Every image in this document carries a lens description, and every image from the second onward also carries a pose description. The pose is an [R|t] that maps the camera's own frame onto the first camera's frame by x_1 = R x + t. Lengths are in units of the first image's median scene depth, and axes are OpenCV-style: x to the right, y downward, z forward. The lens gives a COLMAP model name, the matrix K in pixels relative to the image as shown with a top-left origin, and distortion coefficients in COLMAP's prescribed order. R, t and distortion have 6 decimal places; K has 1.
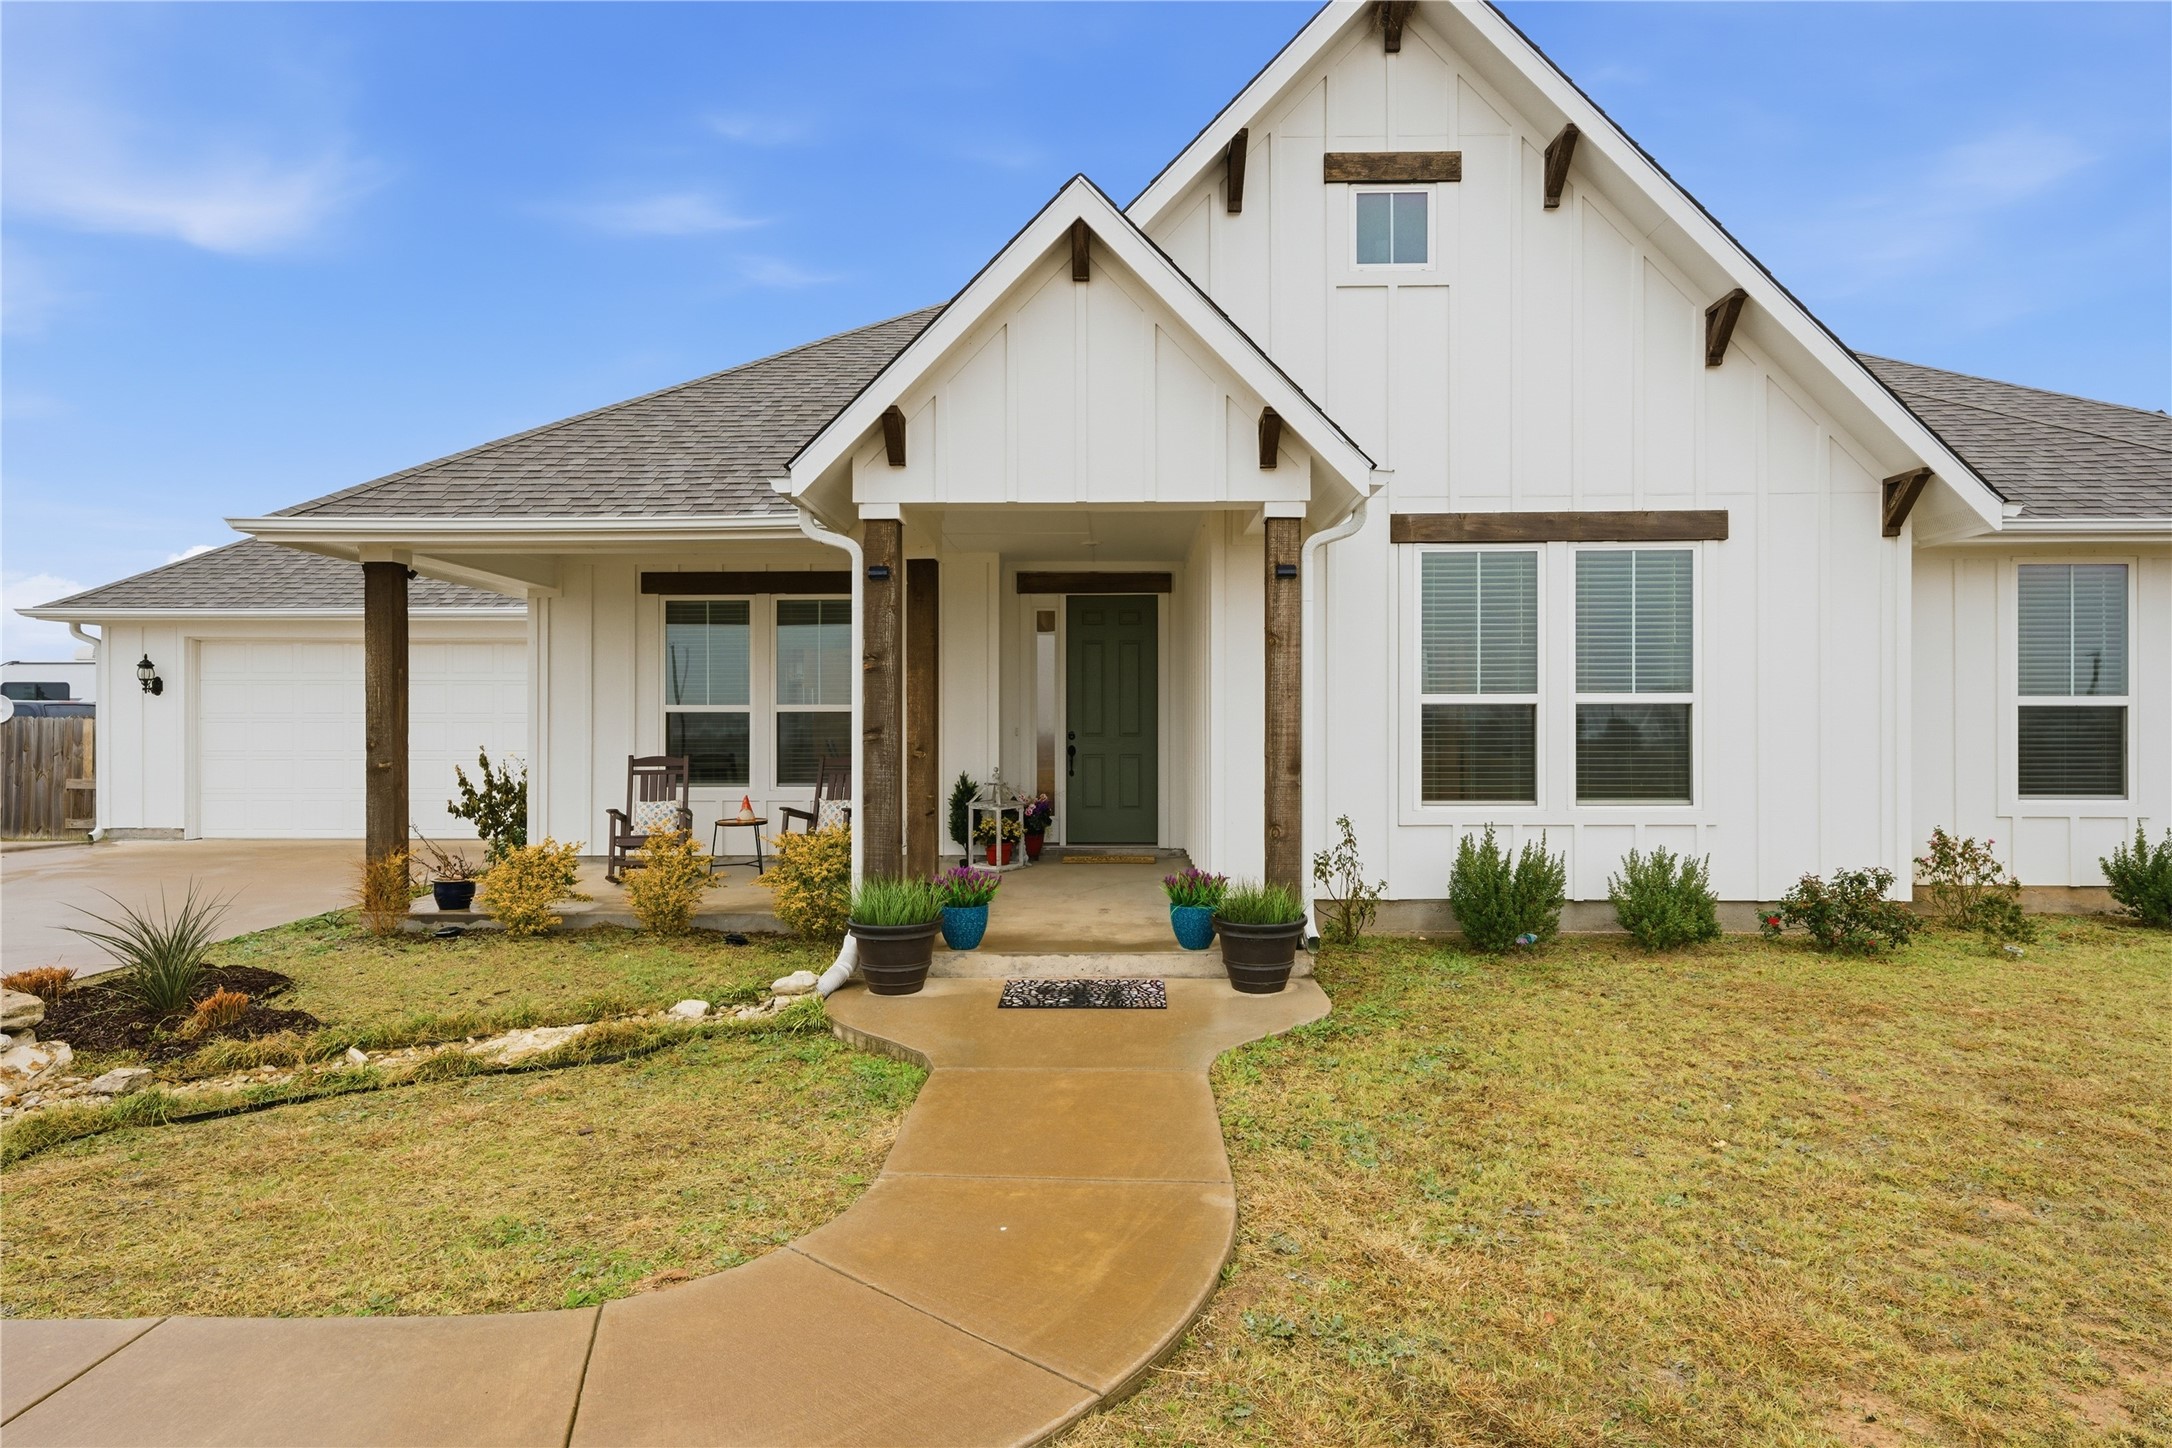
lens RADIAL K [[1207.9, 0, 1084.7], [0, 1207.9, 718.9], [0, 0, 1]] dist [0.015051, 0.002724]
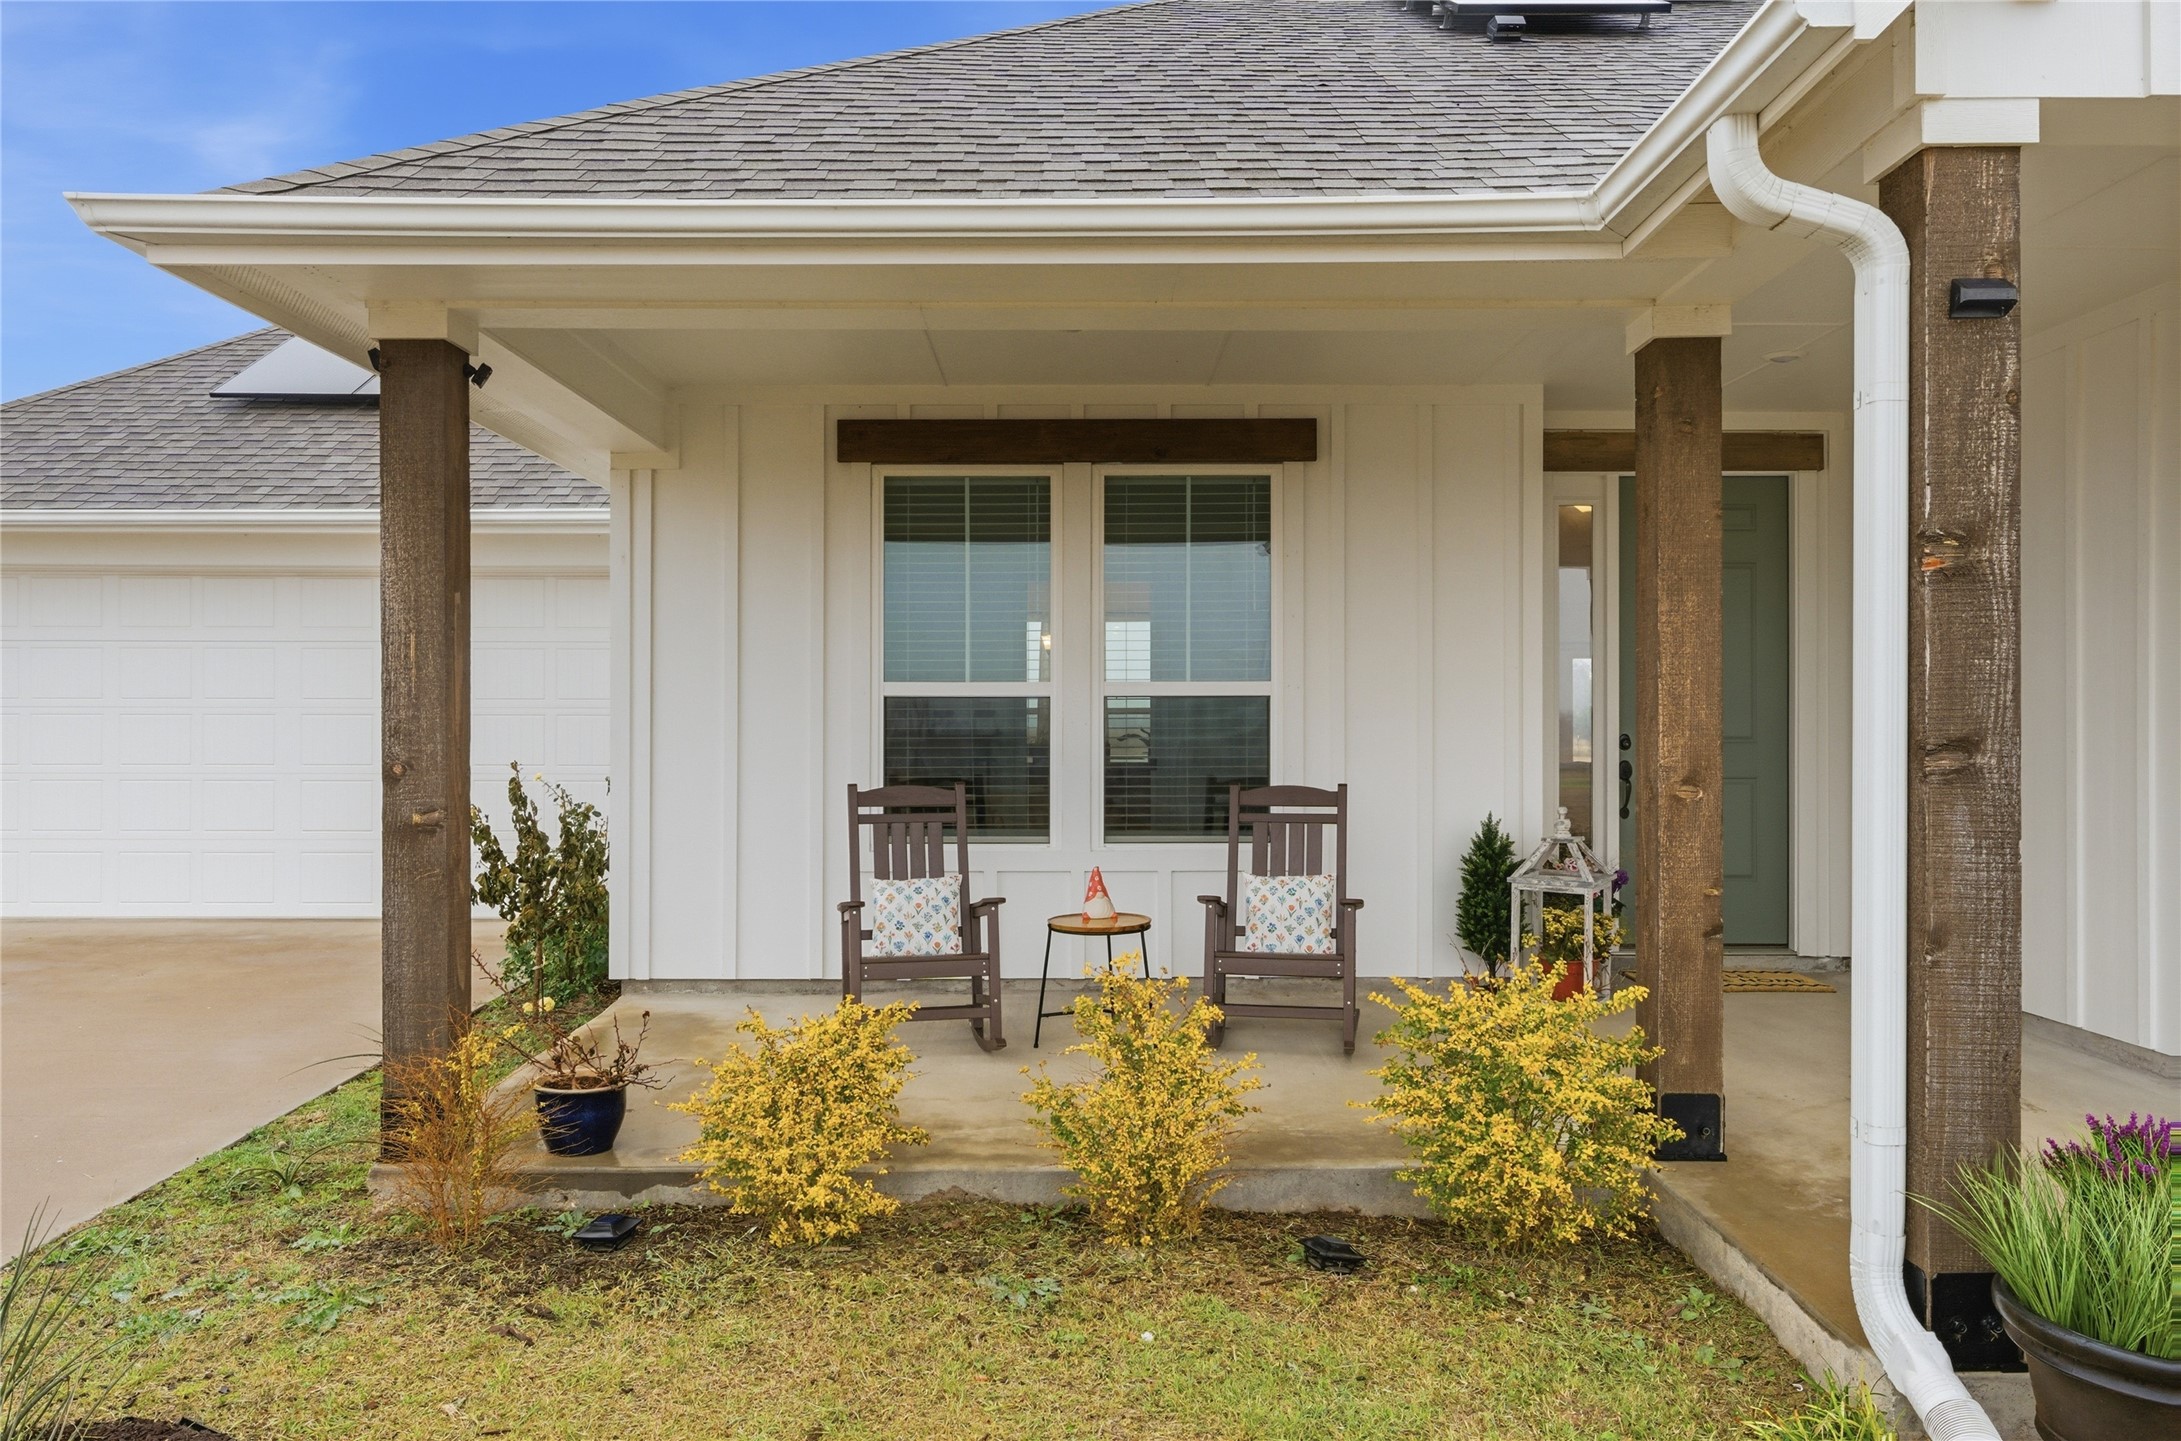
lens RADIAL K [[1529.5, 0, 1075.3], [0, 1529.5, 714.2], [0, 0, 1]] dist [-0.001545, -0.000081]
pose [[0.999629, 0.001306, 0.027198, -0.391588], [-0.001383, 0.999995, 0.002783, 0.000131], [-0.027194, -0.002820, 0.999626, 0.494052]]
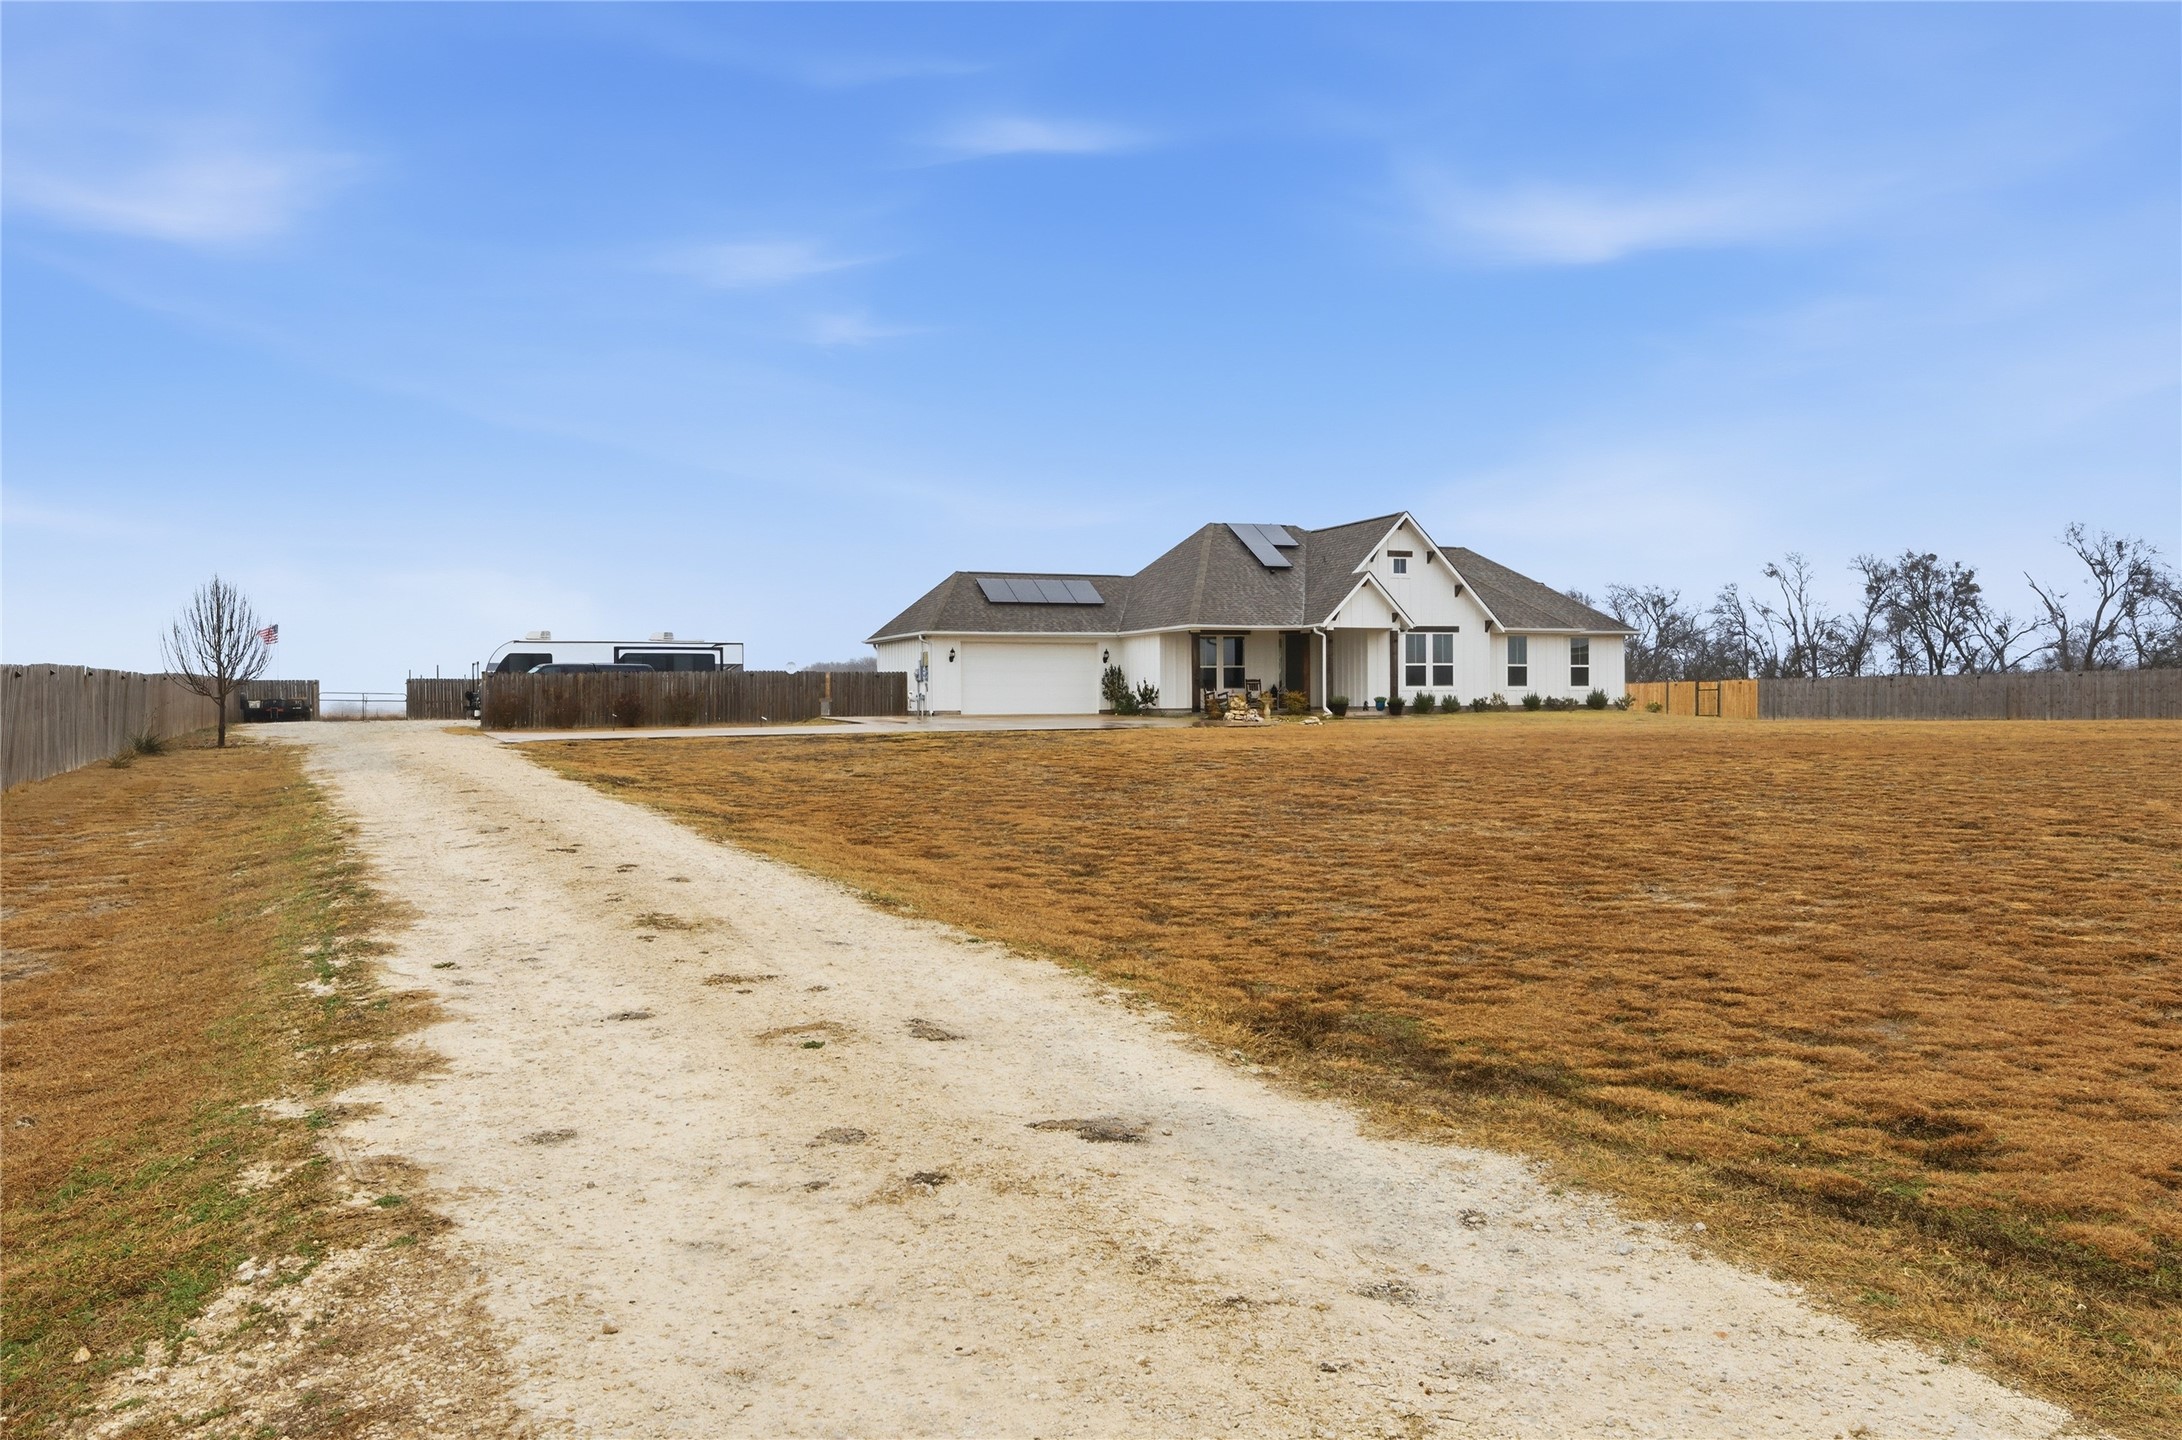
lens RADIAL K [[1879.3, 0, 1094.5], [0, 1879.3, 721.3], [0, 0, 1]] dist [-0.000313, -0.001127]
pose [[0.916462, -0.008411, 0.400034, -3.893922], [0.004731, 0.999937, 0.010184, 0.128852], [-0.400095, -0.007441, 0.916444, -5.417460]]
